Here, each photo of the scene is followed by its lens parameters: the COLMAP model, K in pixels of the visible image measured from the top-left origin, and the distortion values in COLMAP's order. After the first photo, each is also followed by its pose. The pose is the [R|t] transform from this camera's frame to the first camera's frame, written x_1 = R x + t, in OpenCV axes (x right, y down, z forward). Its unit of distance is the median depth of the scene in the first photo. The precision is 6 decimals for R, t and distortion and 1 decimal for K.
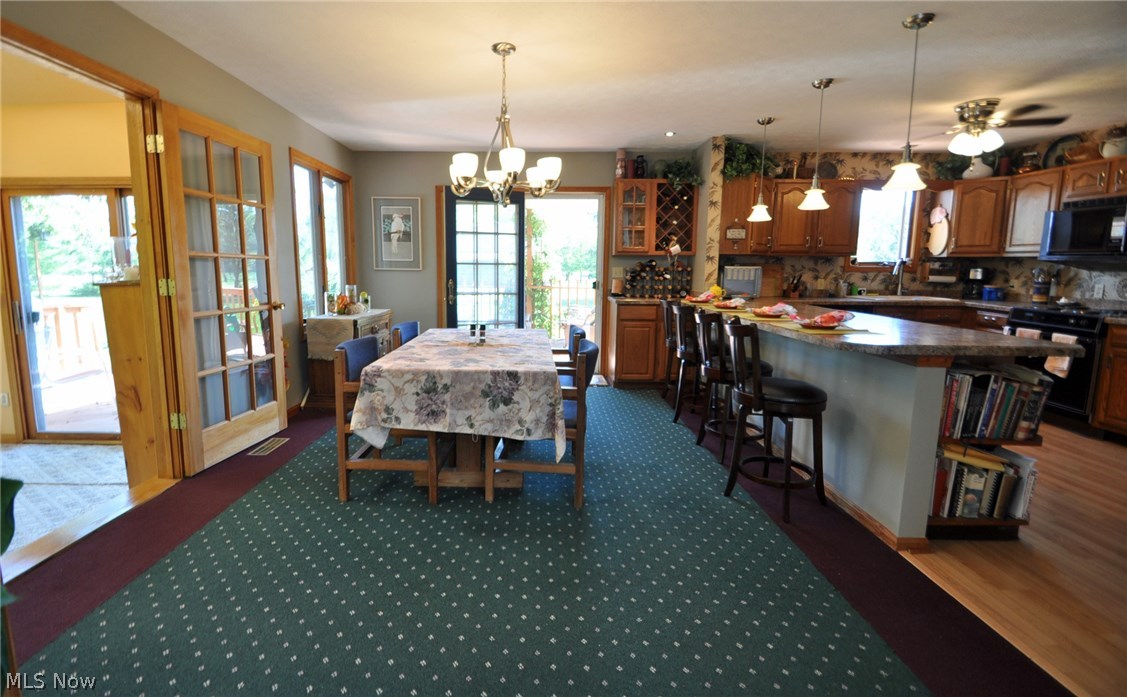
lens RADIAL K [[498.1, 0, 513.3], [0, 498.1, 336.1], [0, 0, 1]] dist [-0.004882, -0.000818]
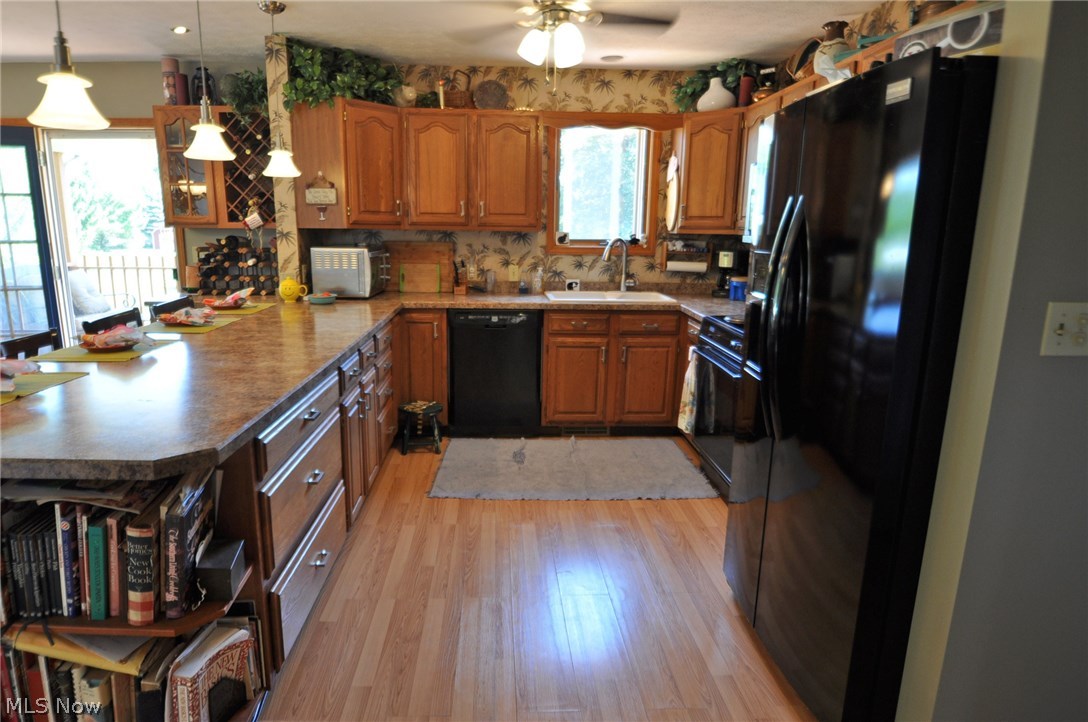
lens RADIAL K [[632.4, 0, 533.6], [0, 632.4, 369.5], [0, 0, 1]] dist [-0.016684, -0.005068]
pose [[0.998773, -0.004516, 0.049325, 0.623038], [0.000496, 0.996697, 0.081206, -0.047046], [-0.049529, -0.081082, 0.995476, 0.160119]]
